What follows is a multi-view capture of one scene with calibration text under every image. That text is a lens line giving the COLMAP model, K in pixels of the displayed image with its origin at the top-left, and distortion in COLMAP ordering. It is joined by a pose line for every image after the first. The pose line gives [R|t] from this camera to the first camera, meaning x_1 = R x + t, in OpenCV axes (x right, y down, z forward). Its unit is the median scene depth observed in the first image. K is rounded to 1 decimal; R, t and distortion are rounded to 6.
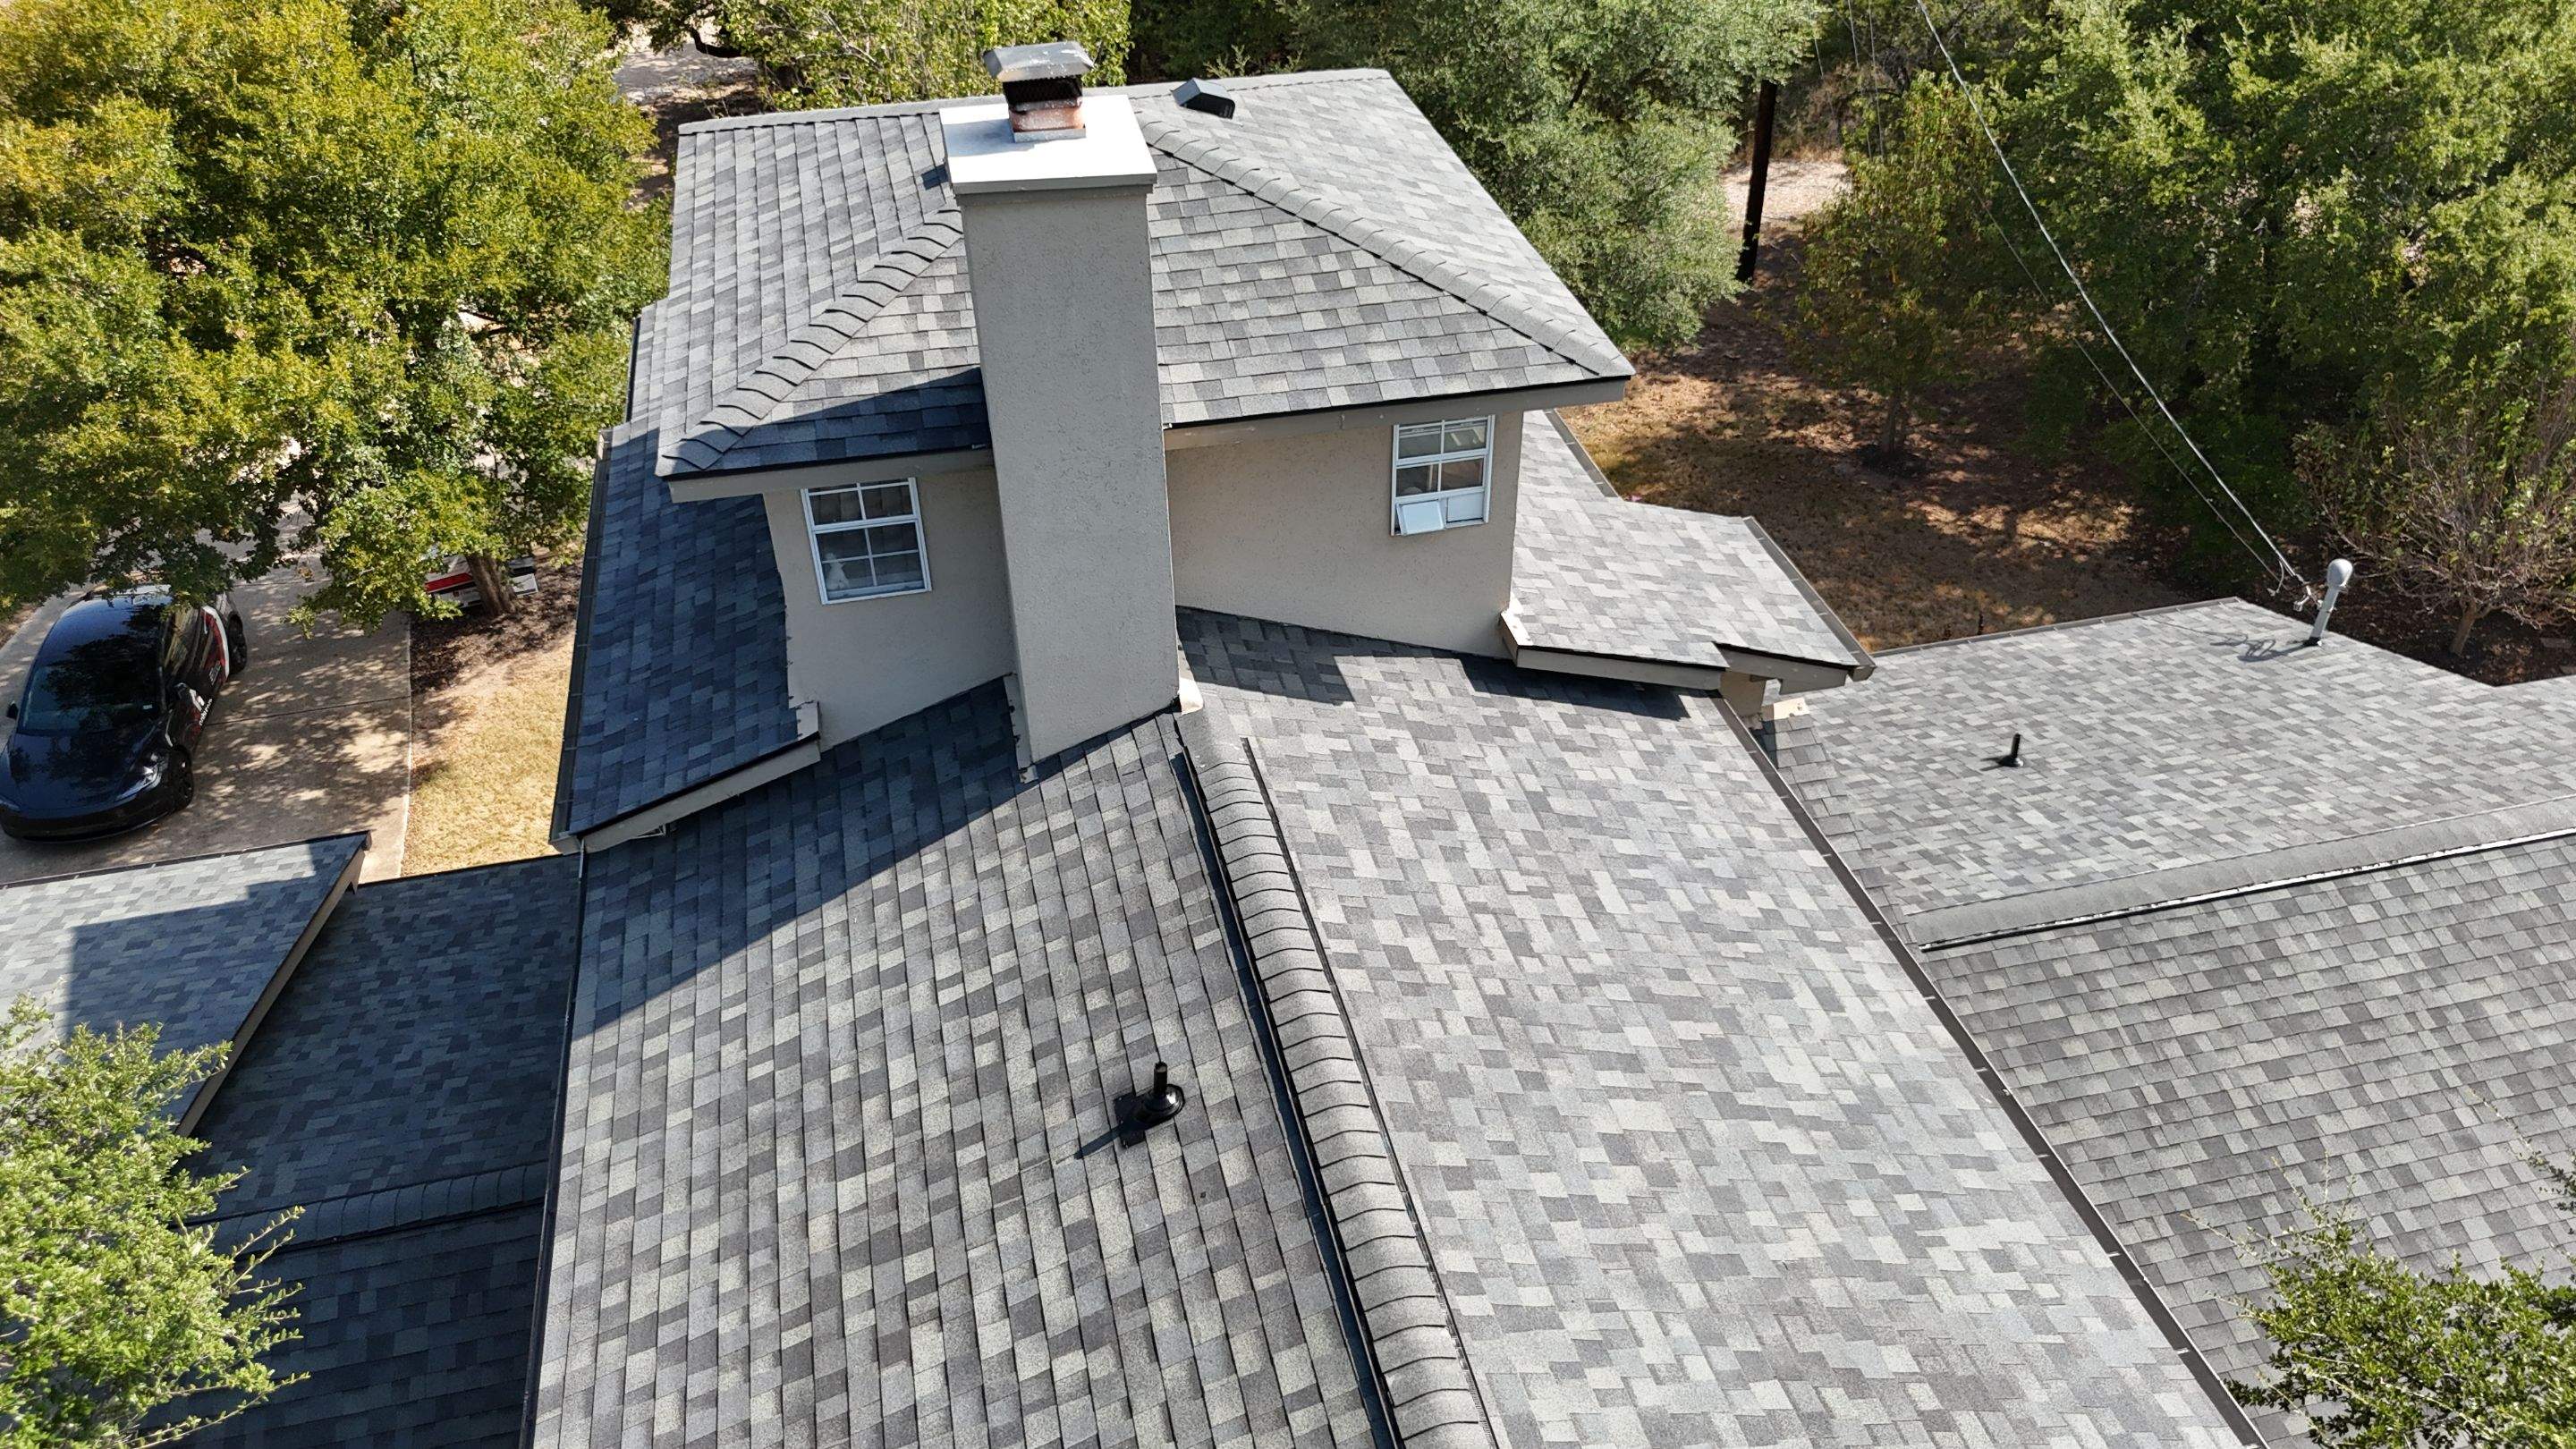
lens RADIAL K [[1920.6, 0, 1266.3], [0, 1920.6, 691.7], [0, 0, 1]] dist [0.071900, -0.067643]
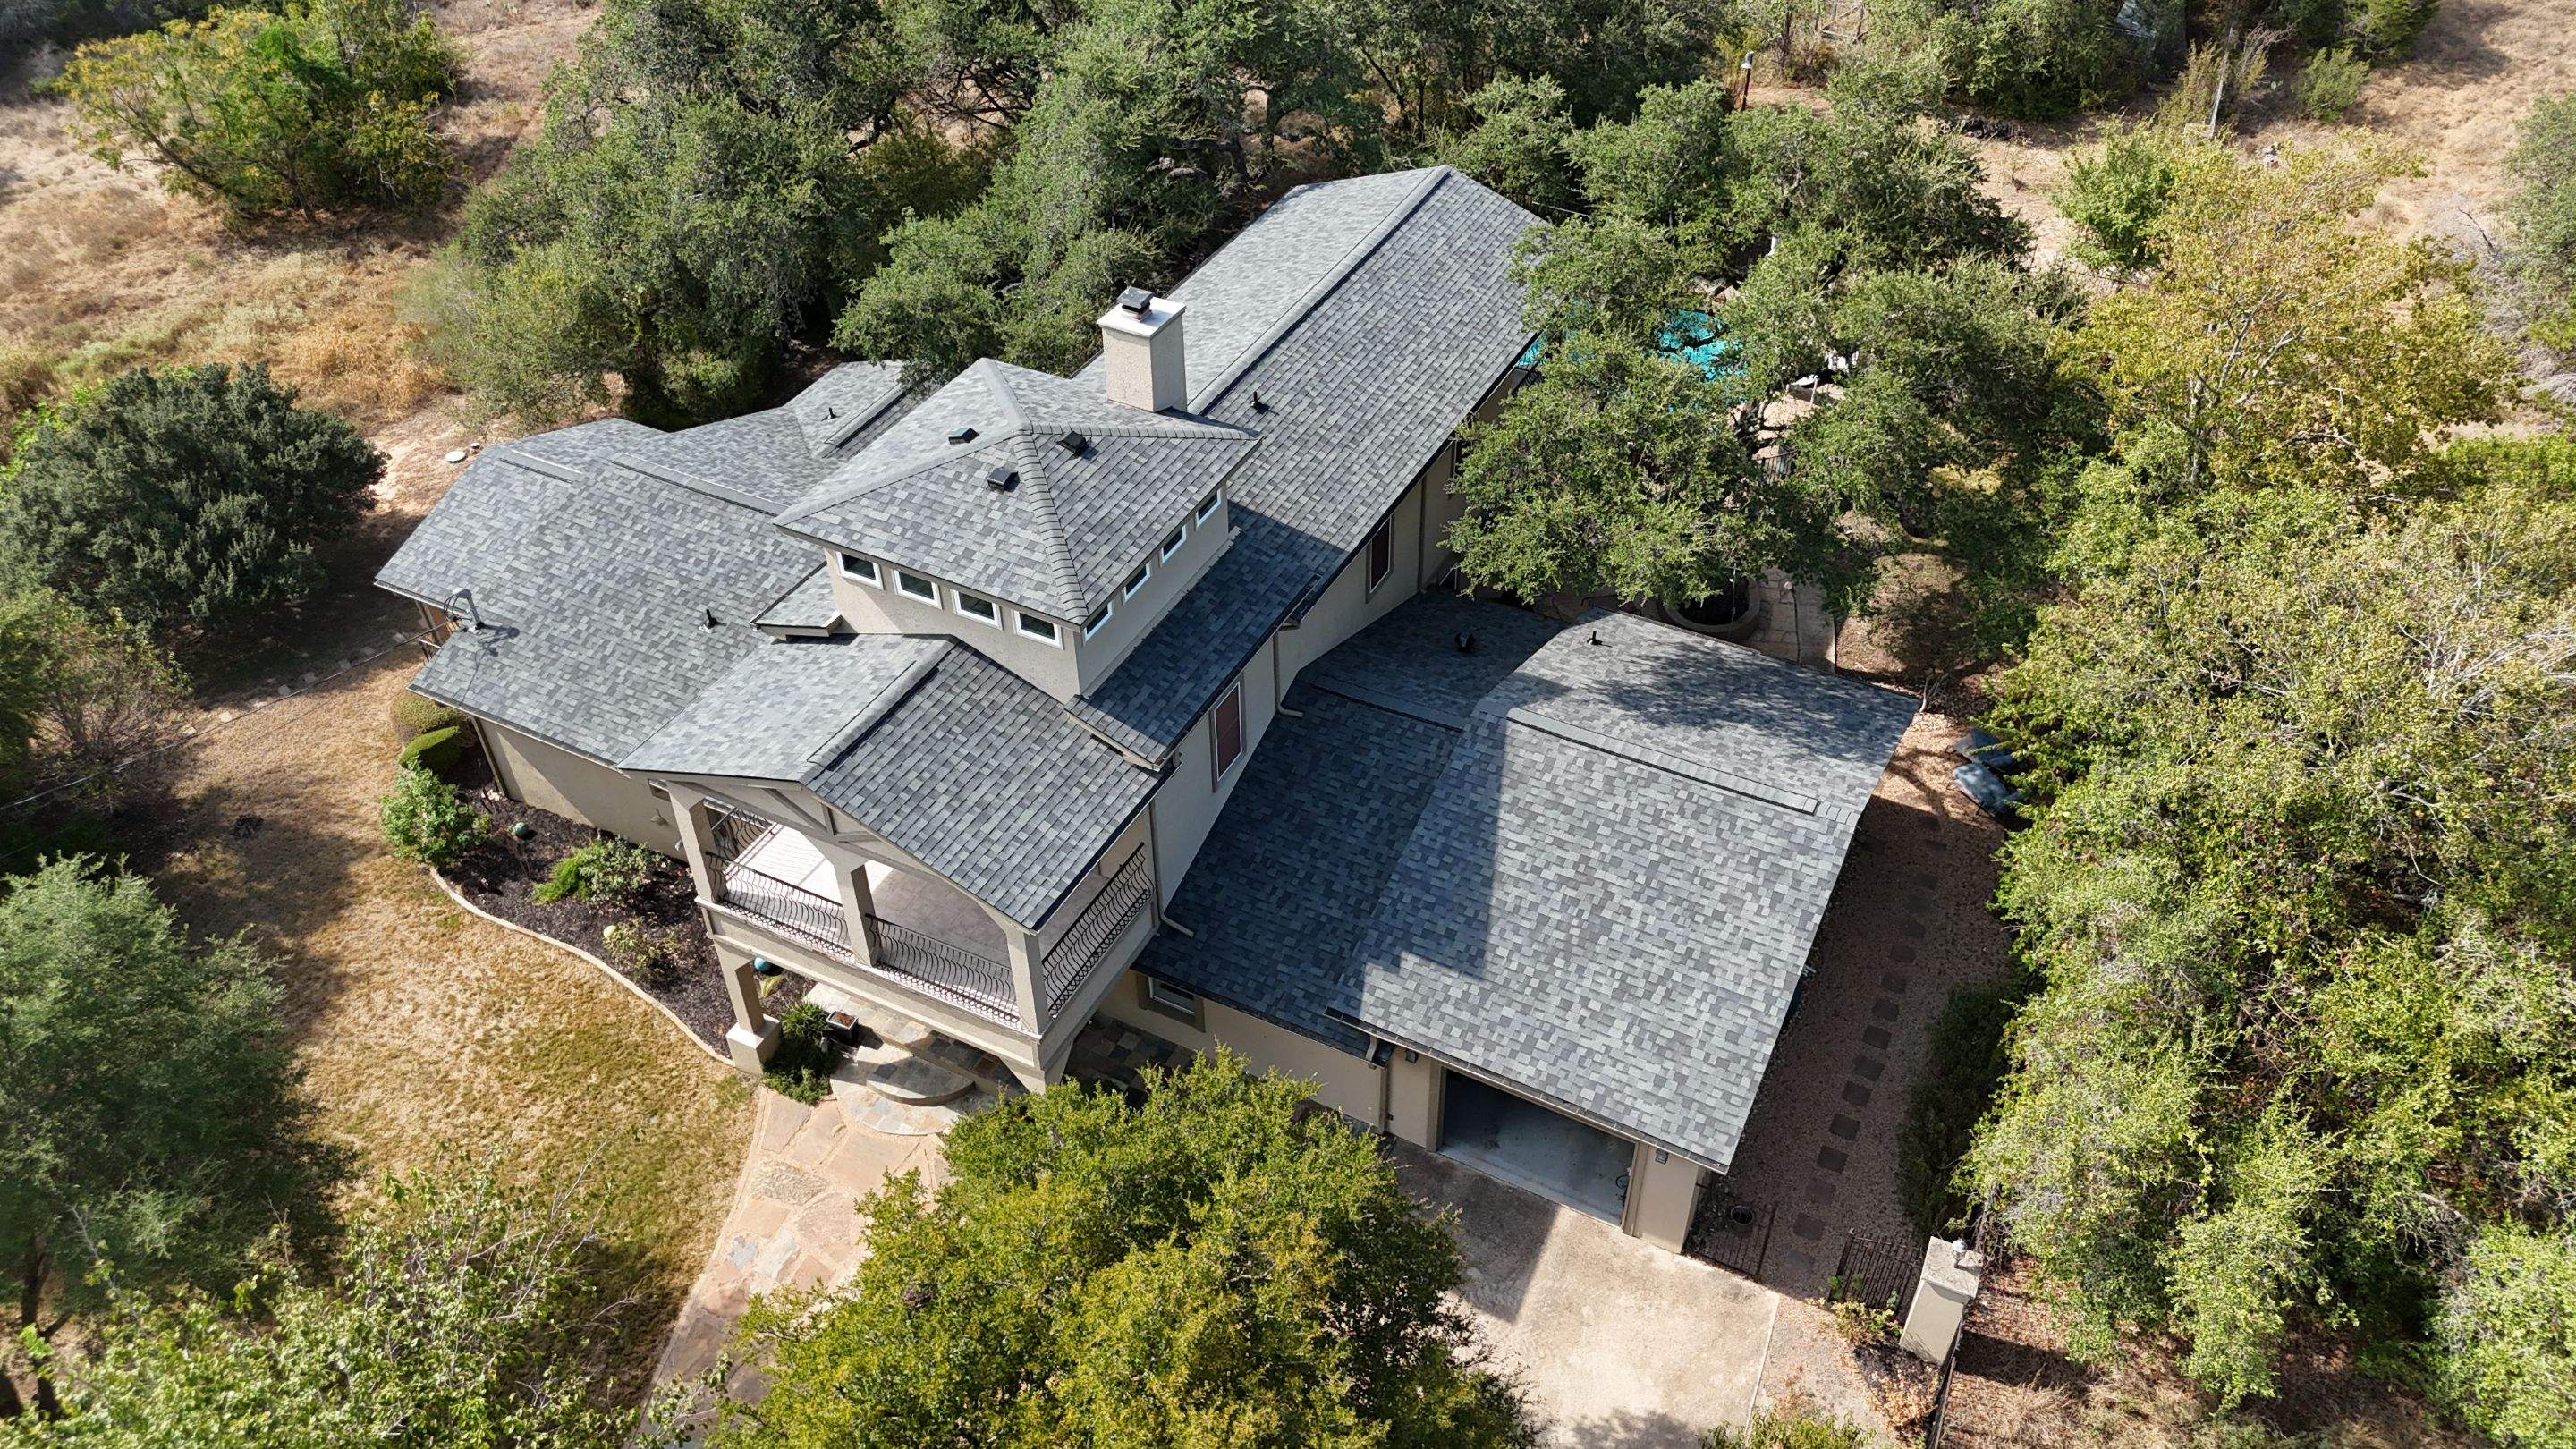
lens RADIAL K [[1874.9, 0, 1283.8], [0, 1874.9, 734.7], [0, 0, 1]] dist [0.094887, -0.092477]
pose [[-0.761274, -0.415670, 0.497676, -1.908142], [0.390972, 0.318057, 0.863702, -2.387127], [-0.517304, 0.852090, -0.079613, 1.546294]]
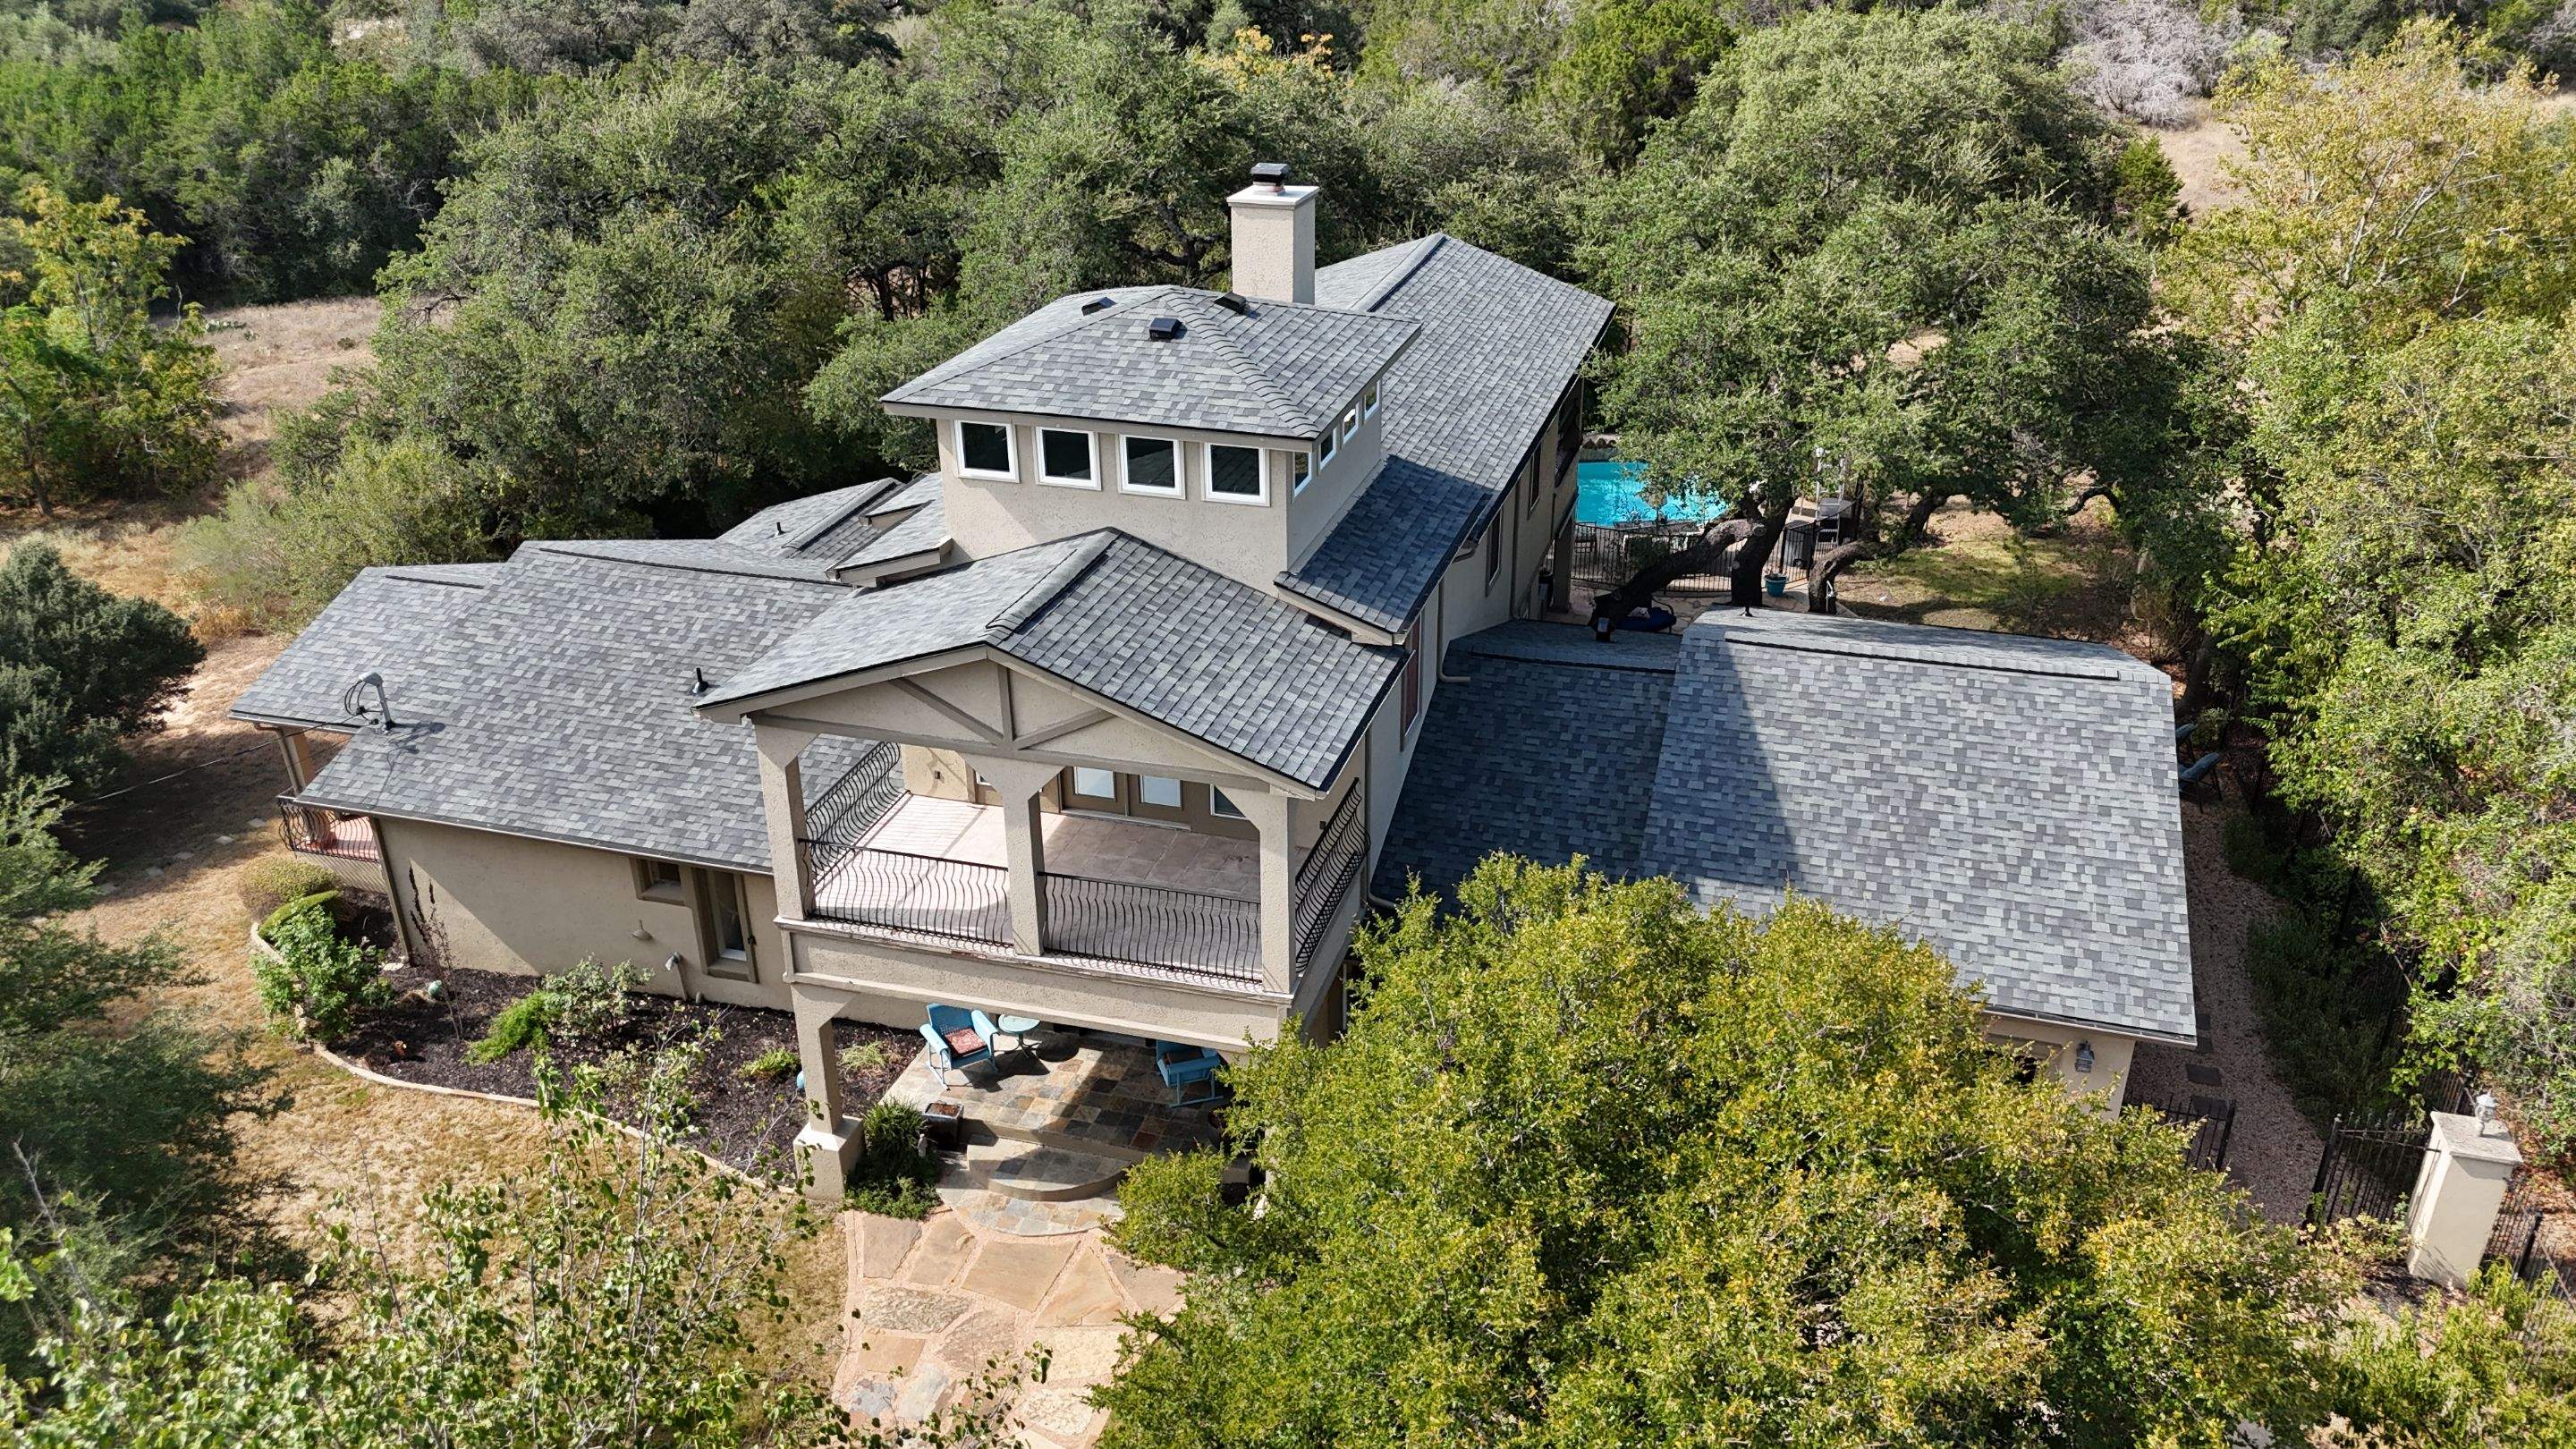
lens RADIAL K [[1909.6, 0, 1289.9], [0, 1909.6, 715.7], [0, 0, 1]] dist [0.069501, -0.059385]
pose [[-0.870916, -0.201318, 0.448303, -1.359581], [0.296204, 0.512870, 0.805747, -1.896875], [-0.392133, 0.834527, -0.387036, 2.408498]]
